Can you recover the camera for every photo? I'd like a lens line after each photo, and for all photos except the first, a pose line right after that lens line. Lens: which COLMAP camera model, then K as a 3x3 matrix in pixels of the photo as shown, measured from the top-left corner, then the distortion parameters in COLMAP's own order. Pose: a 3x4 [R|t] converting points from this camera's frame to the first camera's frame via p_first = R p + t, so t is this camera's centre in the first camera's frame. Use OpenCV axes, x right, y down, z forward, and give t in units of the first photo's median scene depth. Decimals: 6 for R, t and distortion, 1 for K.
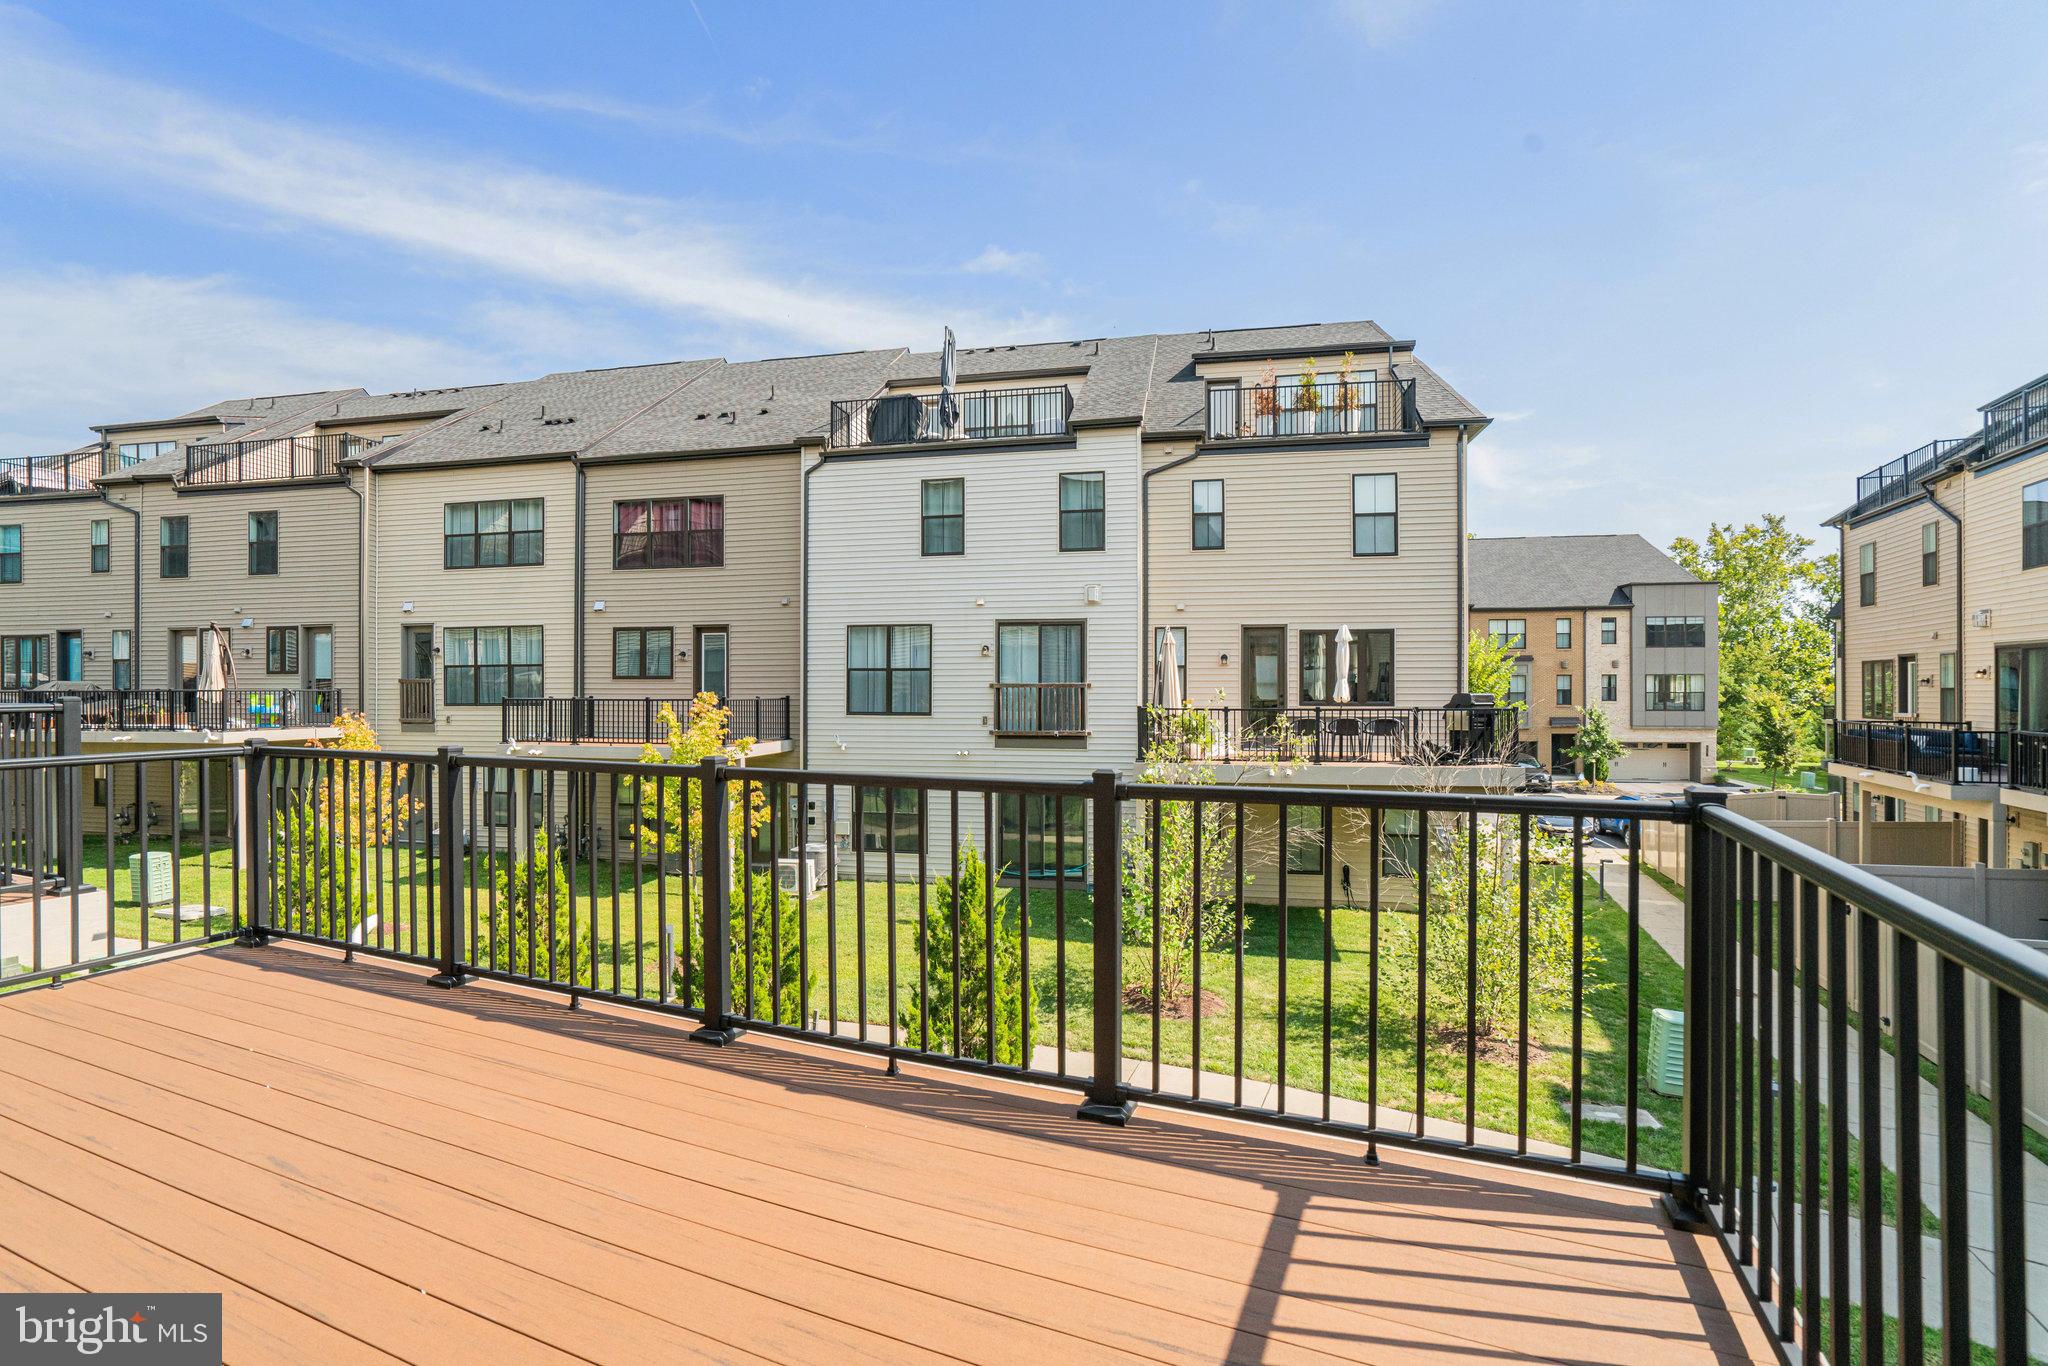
lens RADIAL K [[933.5, 0, 1022.1], [0, 933.5, 689.2], [0, 0, 1]] dist [-0.016128, 0.005550]
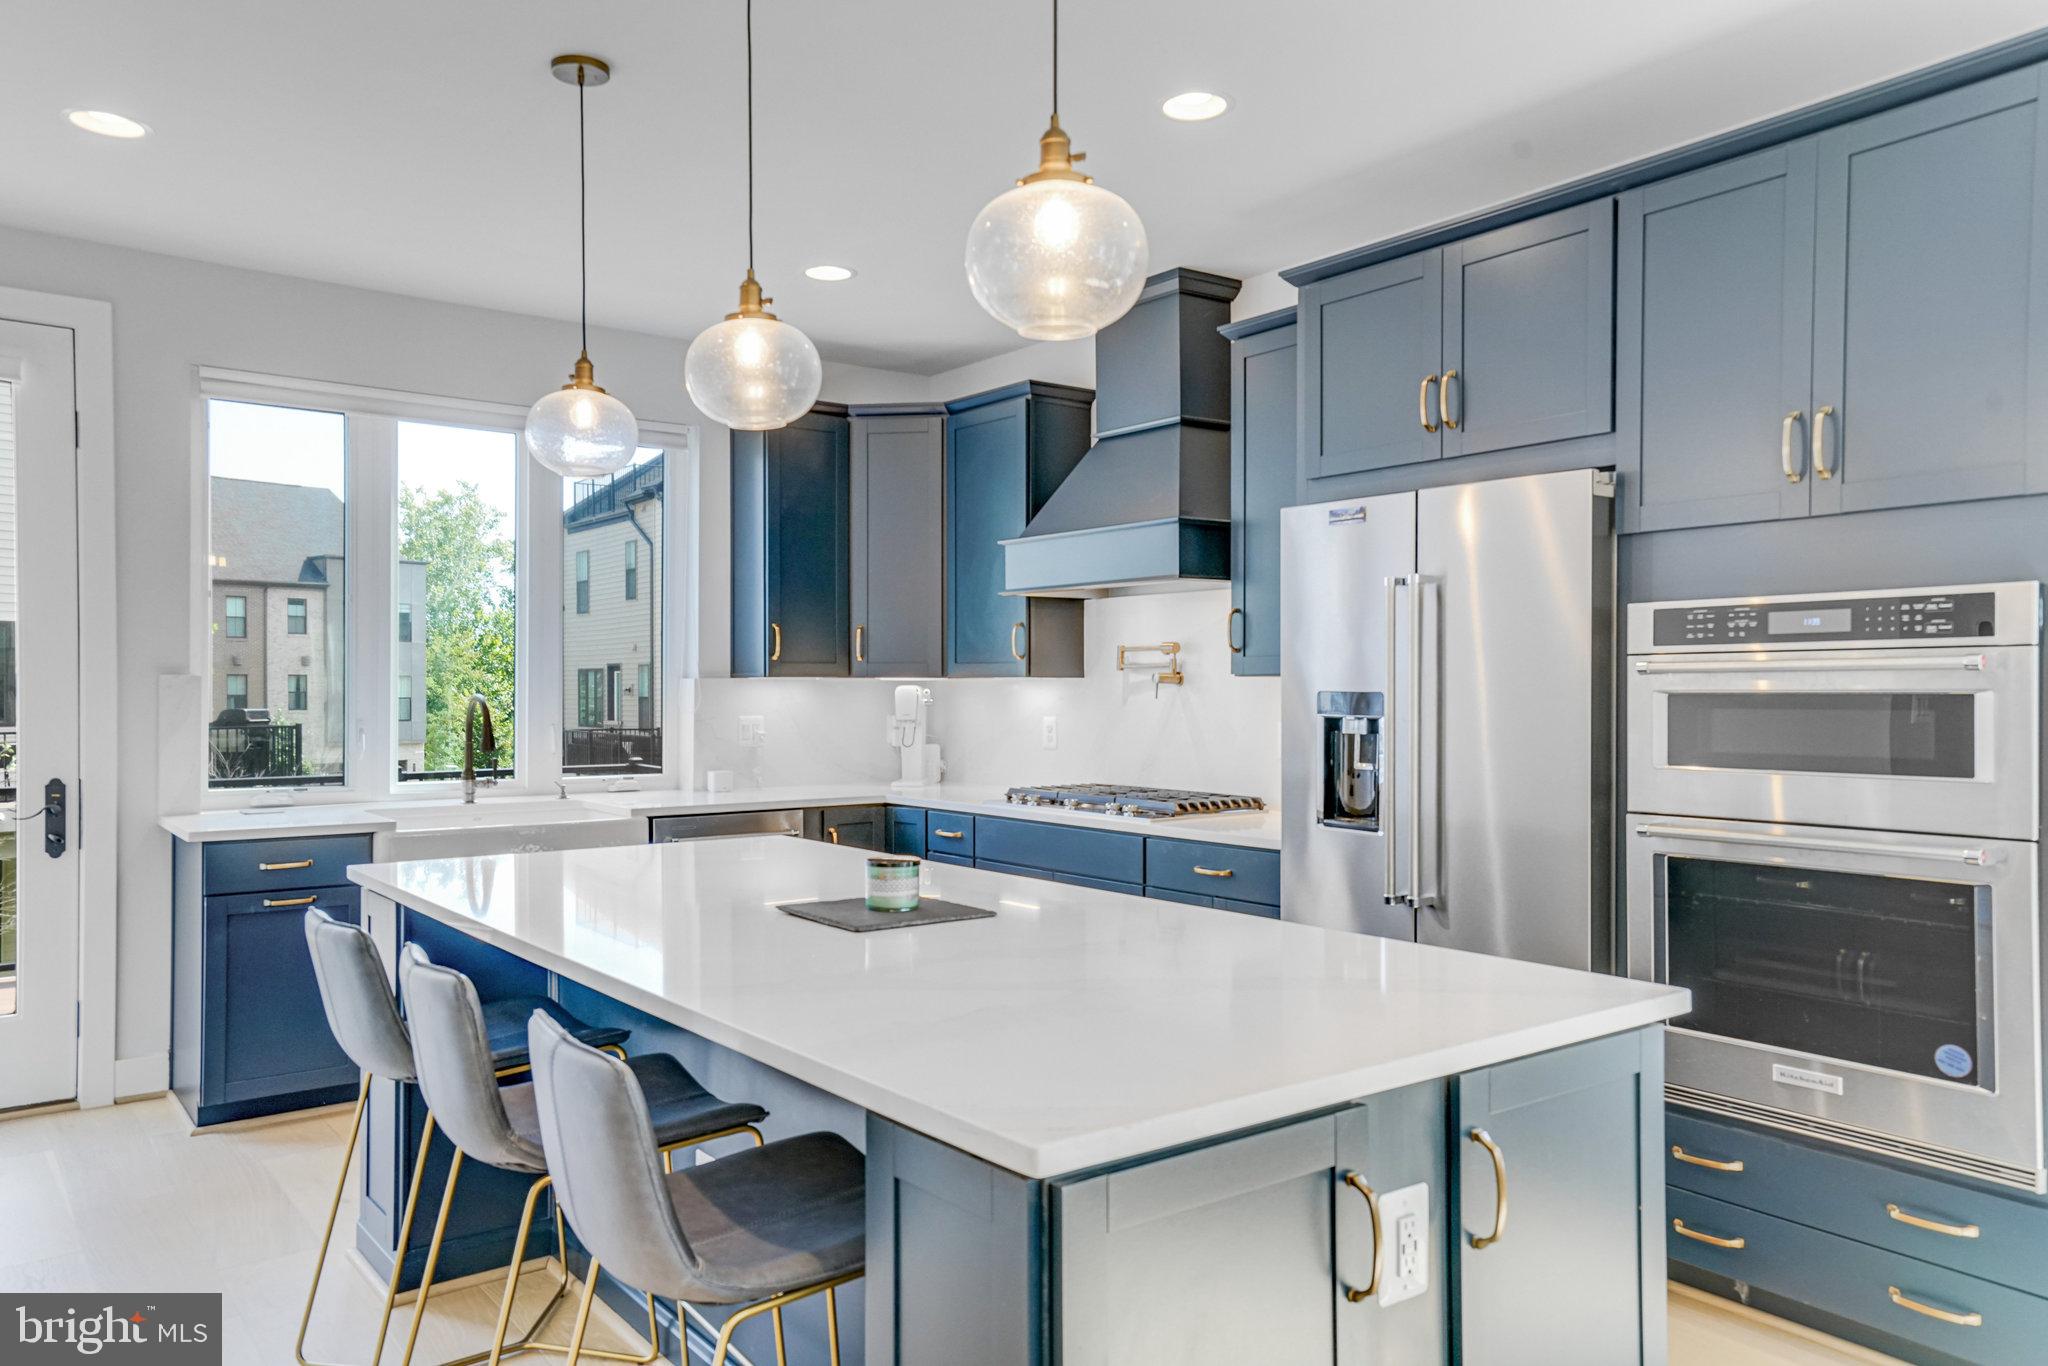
lens RADIAL K [[1448.7, 0, 1031.8], [0, 1448.7, 702.6], [0, 0, 1]] dist [0.025490, 0.022987]
pose [[0.489132, -0.008723, 0.872166, -0.252093], [0.000543, 0.999953, 0.009697, -0.010565], [-0.872210, -0.004269, 0.489114, -0.221720]]
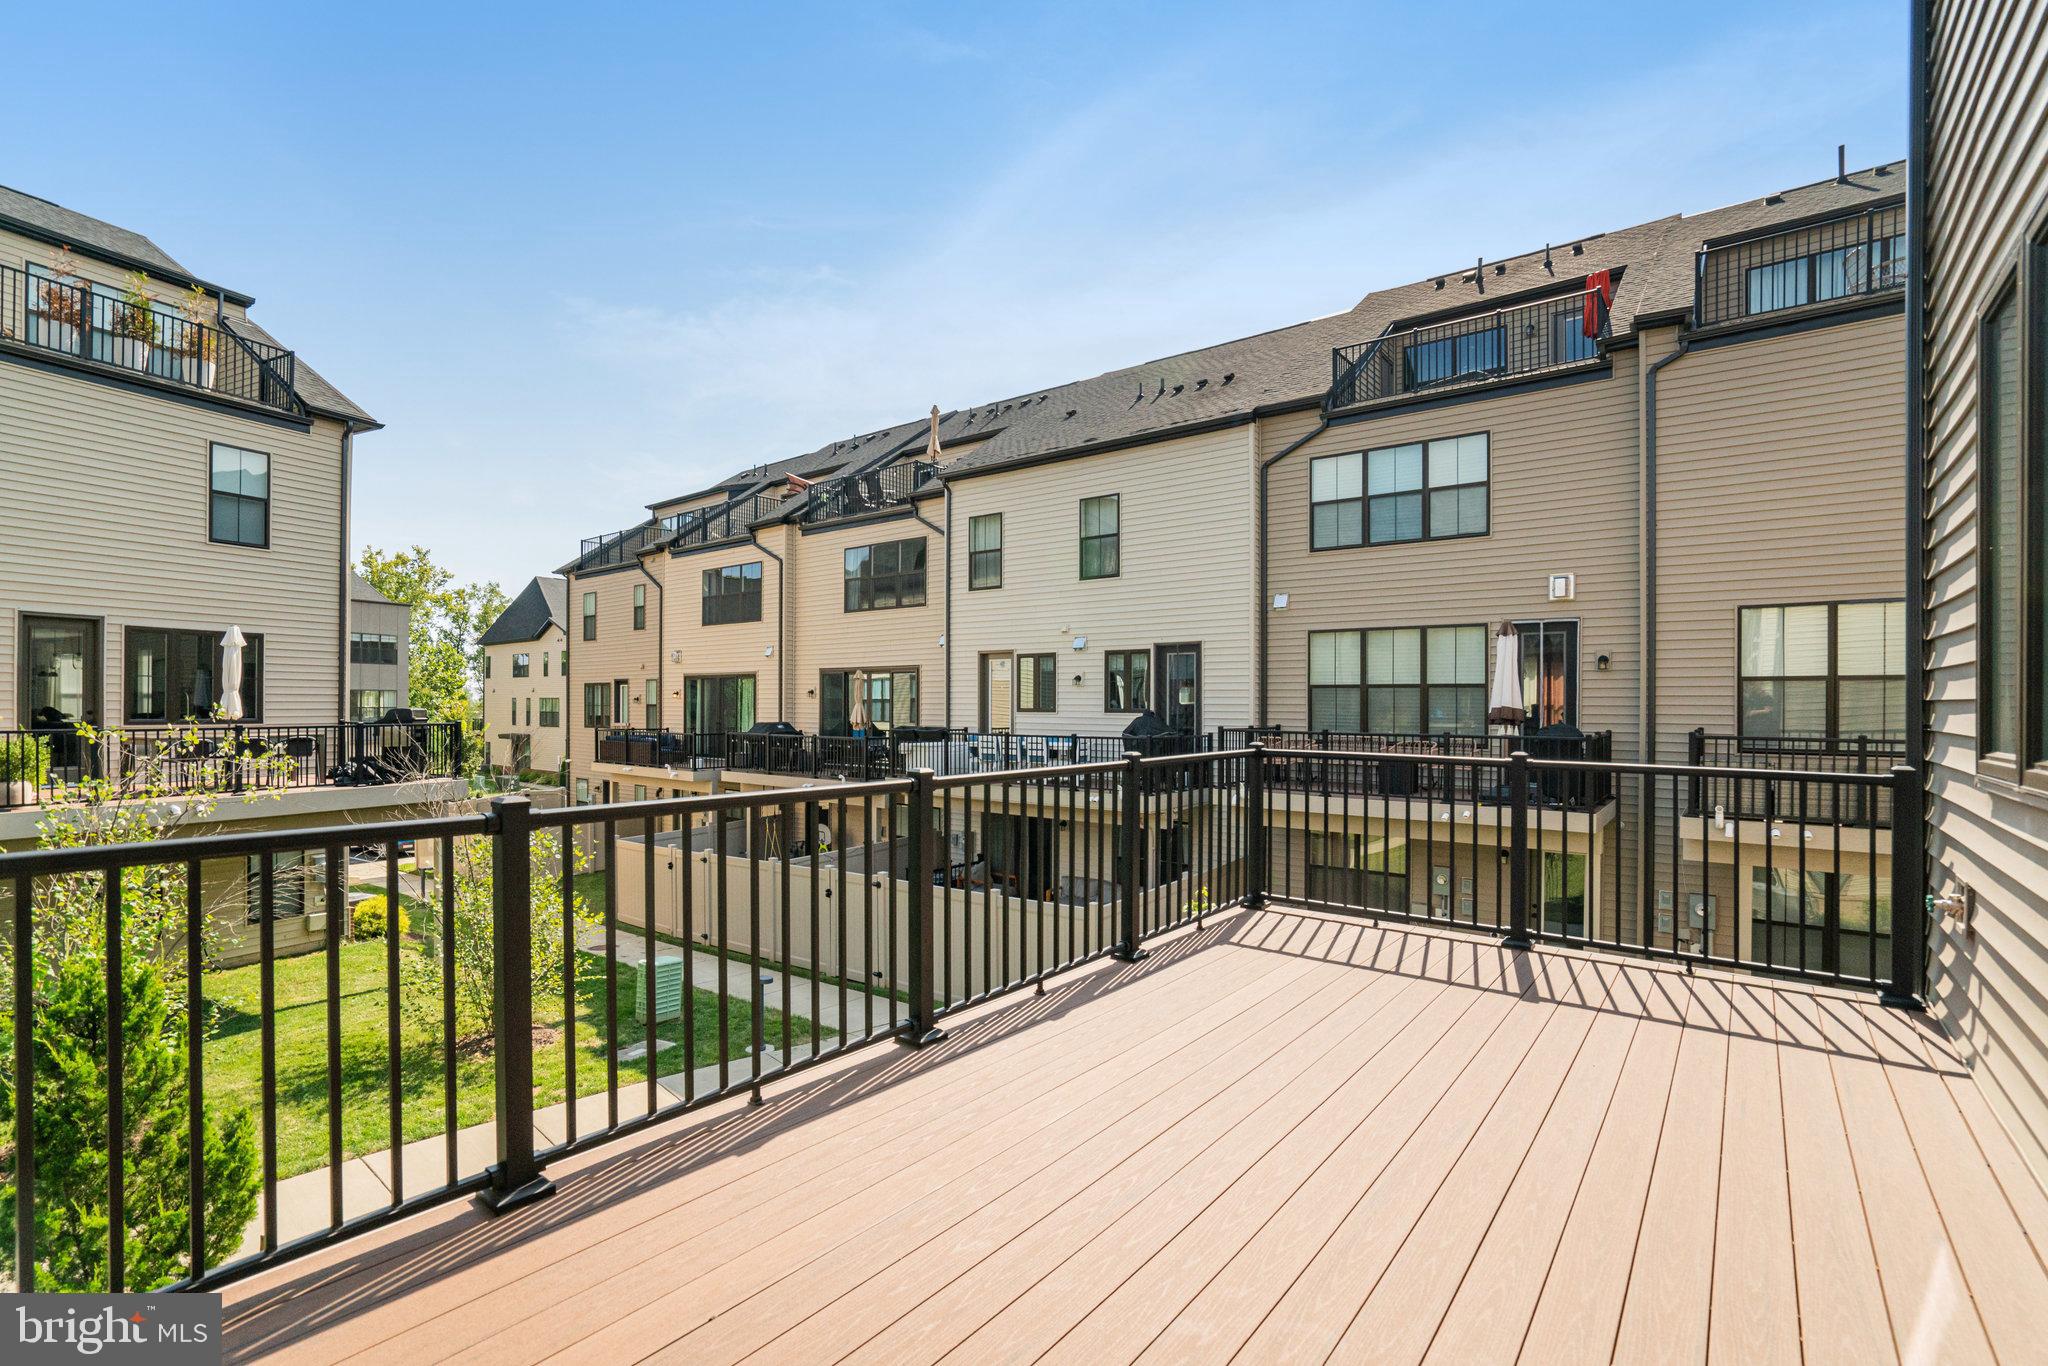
lens RADIAL K [[933.5, 0, 999.4], [0, 933.5, 710.0], [0, 0, 1]] dist [-0.016128, 0.005550]
pose [[0.281270, -0.003541, 0.959622, -0.205409], [-0.002389, 0.999988, 0.004391, -0.000088], [-0.959626, -0.003527, 0.281258, 0.096765]]
